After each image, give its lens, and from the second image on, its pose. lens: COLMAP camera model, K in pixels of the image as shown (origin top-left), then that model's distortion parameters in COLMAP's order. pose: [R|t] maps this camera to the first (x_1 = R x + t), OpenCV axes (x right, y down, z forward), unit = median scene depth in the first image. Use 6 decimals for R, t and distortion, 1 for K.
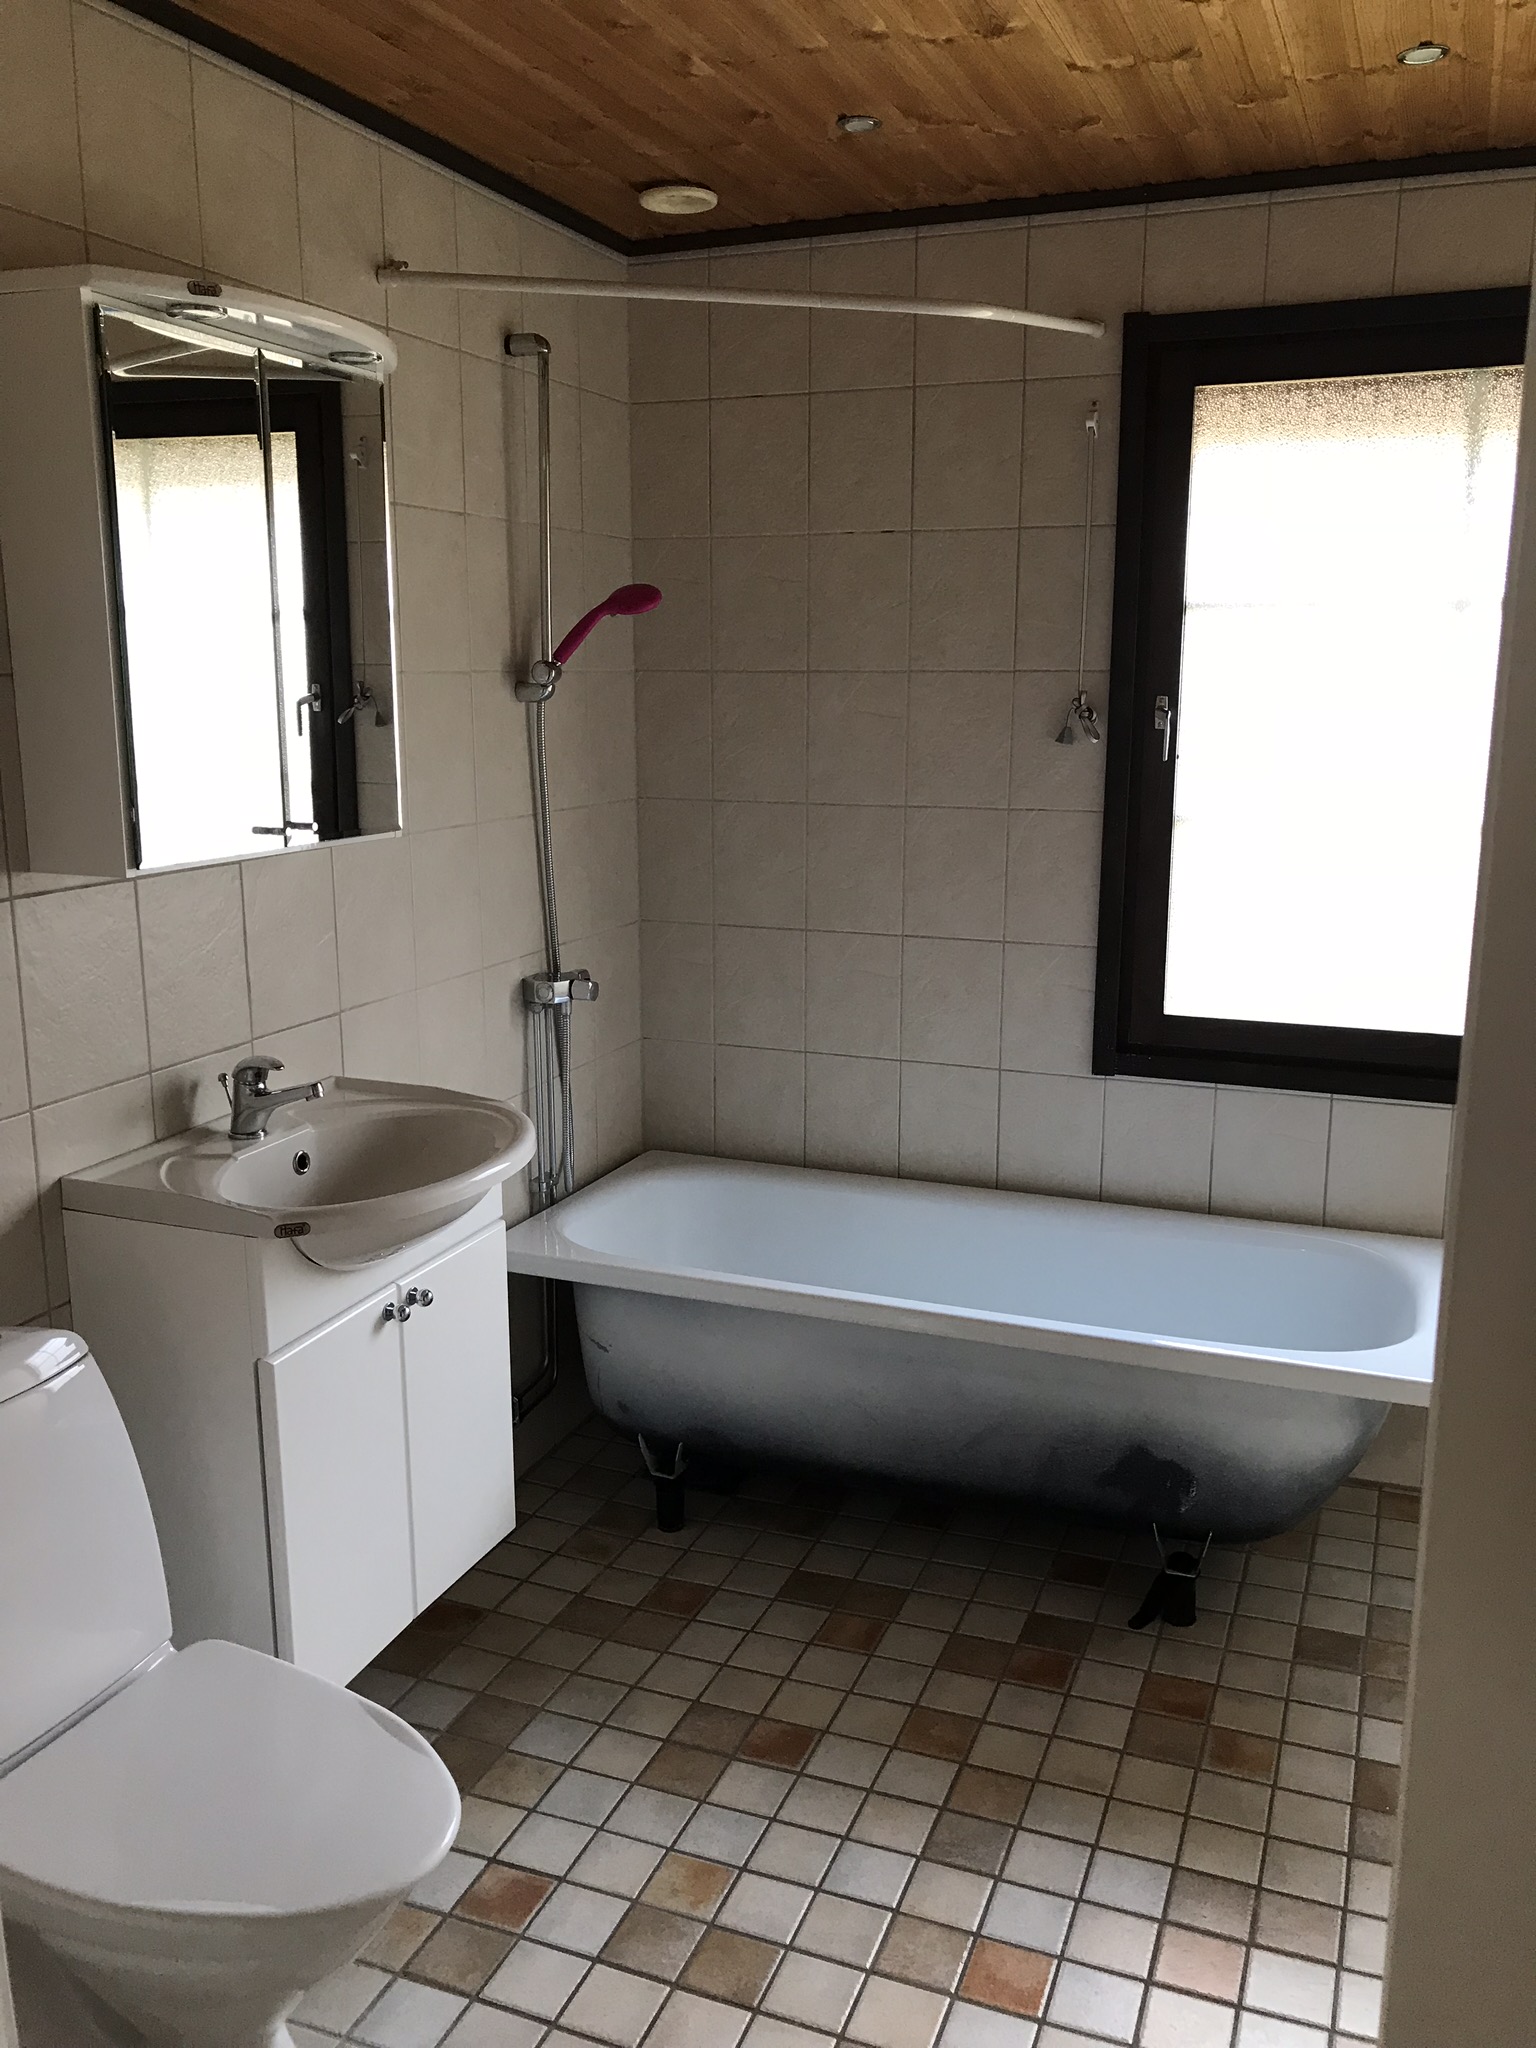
lens RADIAL K [[1696.1, 0, 796.6], [0, 1696.1, 1027.9], [0, 0, 1]] dist [0.007853, -0.007215]
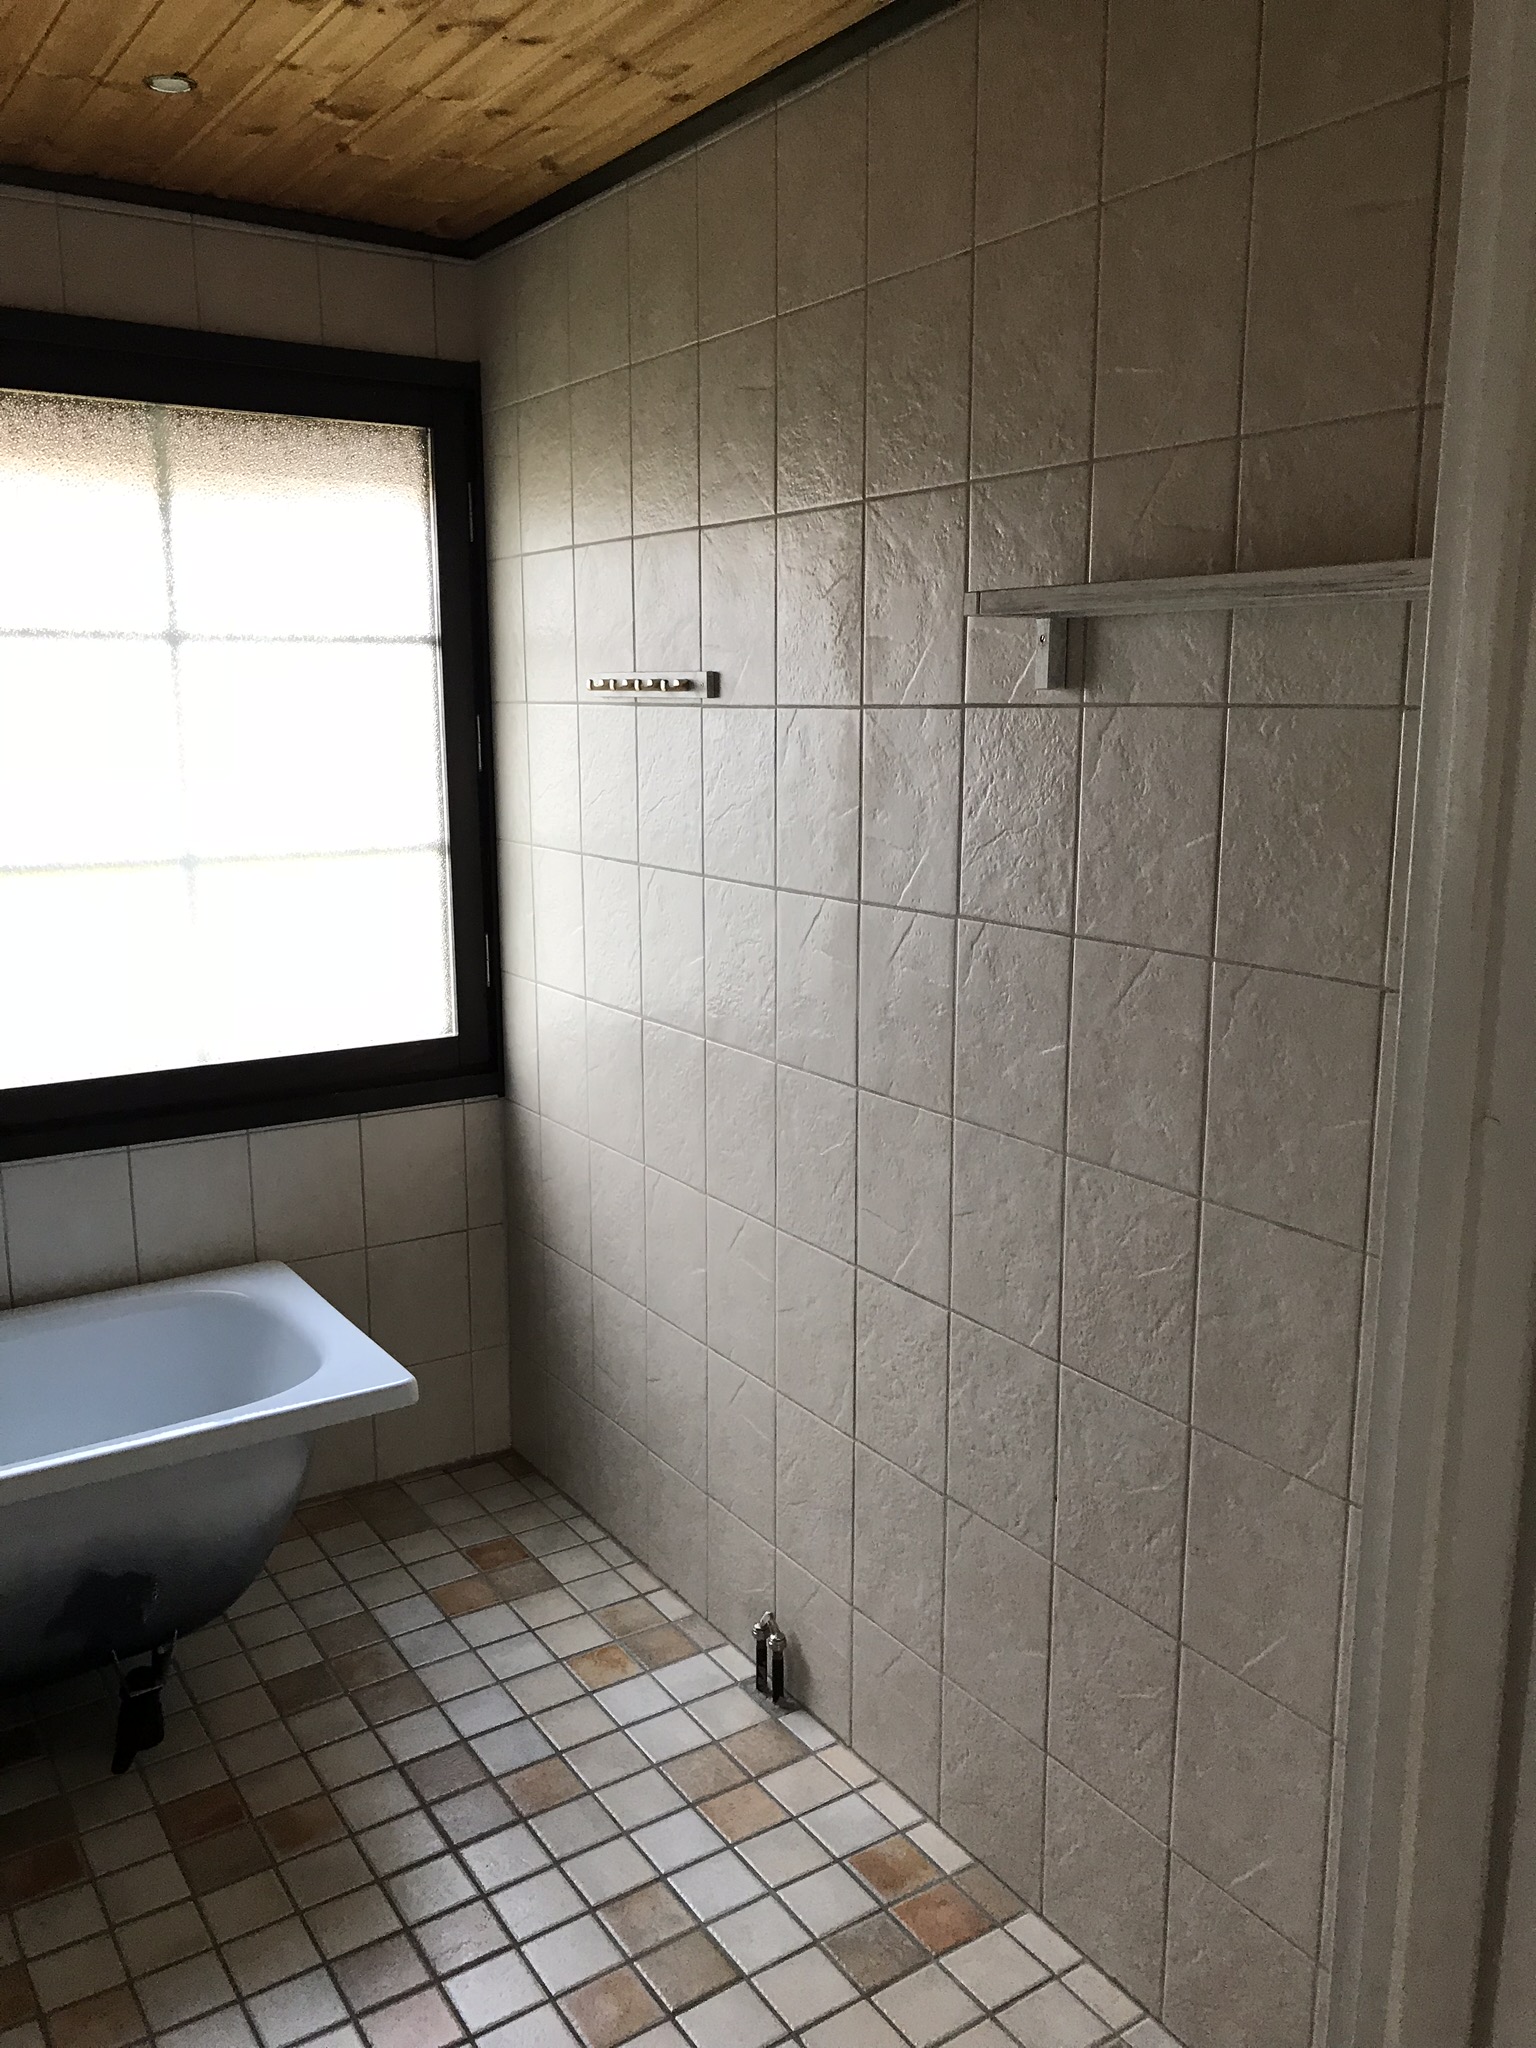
lens RADIAL K [[1671.9, 0, 820.3], [0, 1671.9, 1018.2], [0, 0, 1]] dist [0.013047, -0.005755]
pose [[0.566612, -0.158085, 0.808678, -0.259557], [0.172465, 0.982438, 0.071213, -0.038058], [-0.805733, 0.099119, 0.583926, 0.157563]]
